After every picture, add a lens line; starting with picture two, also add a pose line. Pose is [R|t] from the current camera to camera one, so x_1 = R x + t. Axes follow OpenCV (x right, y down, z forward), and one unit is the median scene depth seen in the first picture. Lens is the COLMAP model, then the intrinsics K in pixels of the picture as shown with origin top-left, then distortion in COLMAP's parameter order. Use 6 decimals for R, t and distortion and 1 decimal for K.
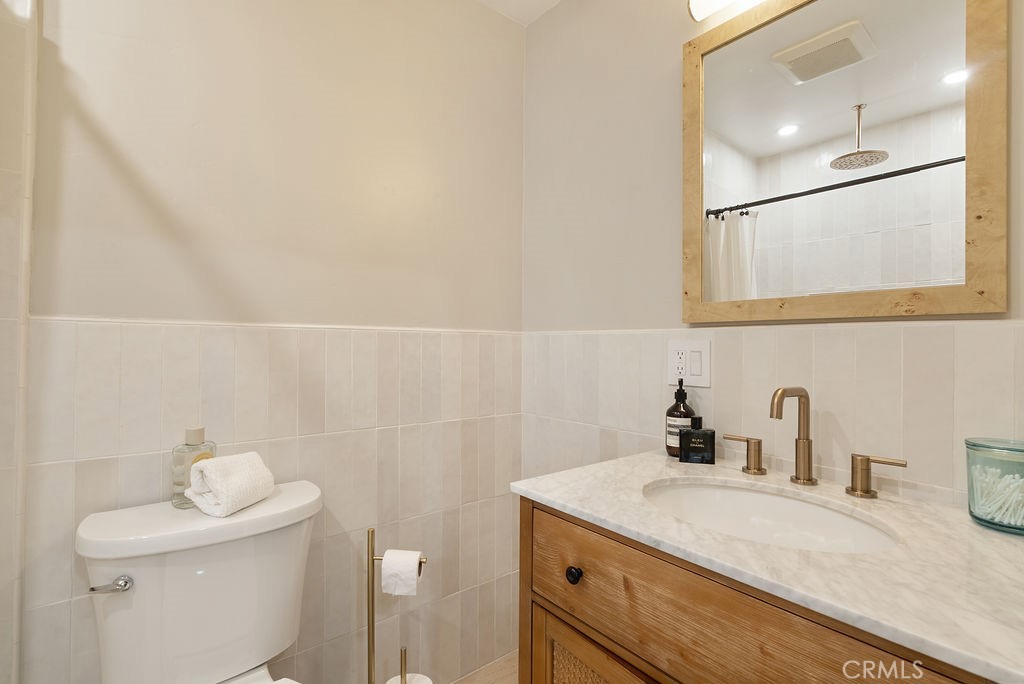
lens RADIAL K [[471.7, 0, 518.6], [0, 471.7, 340.3], [0, 0, 1]] dist [-0.007840, 0.002193]
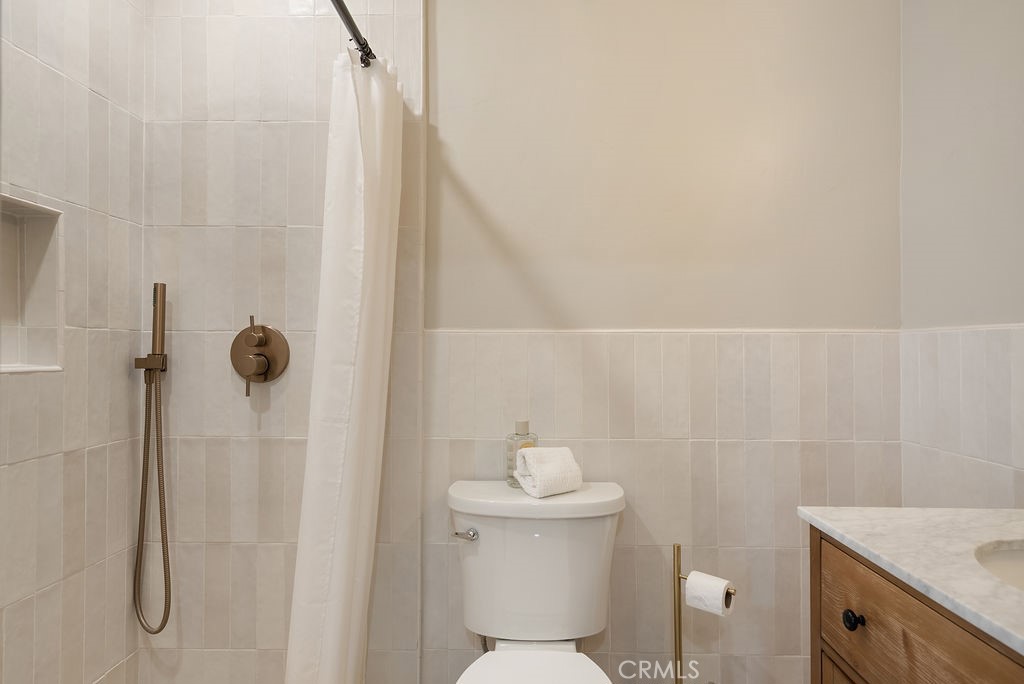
lens RADIAL K [[616.3, 0, 513.6], [0, 616.3, 342.9], [0, 0, 1]] dist [-0.000118, 0.003865]
pose [[0.751760, -0.017383, -0.659207, 0.316338], [0.012977, 0.999849, -0.011567, 0.010477], [0.659309, 0.000141, 0.751872, -0.172068]]
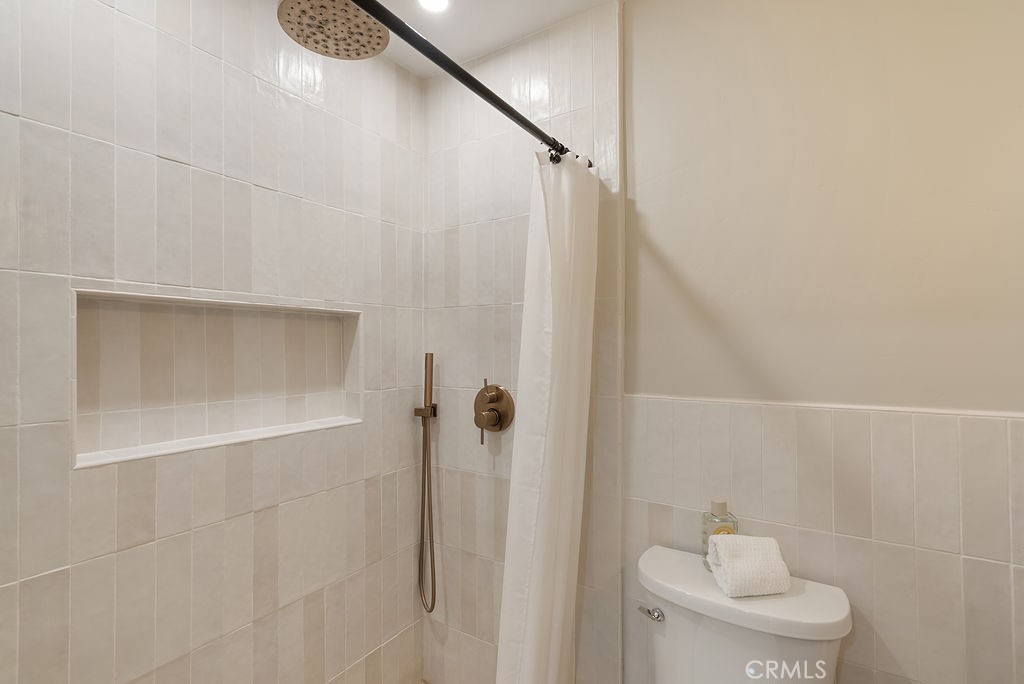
lens RADIAL K [[471.7, 0, 509.3], [0, 471.7, 342.2], [0, 0, 1]] dist [-0.007840, 0.002193]
pose [[0.289111, -0.017962, -0.957127, 0.239027], [0.021676, 0.999690, -0.012213, -0.185372], [0.957050, -0.017216, 0.289411, 0.215357]]
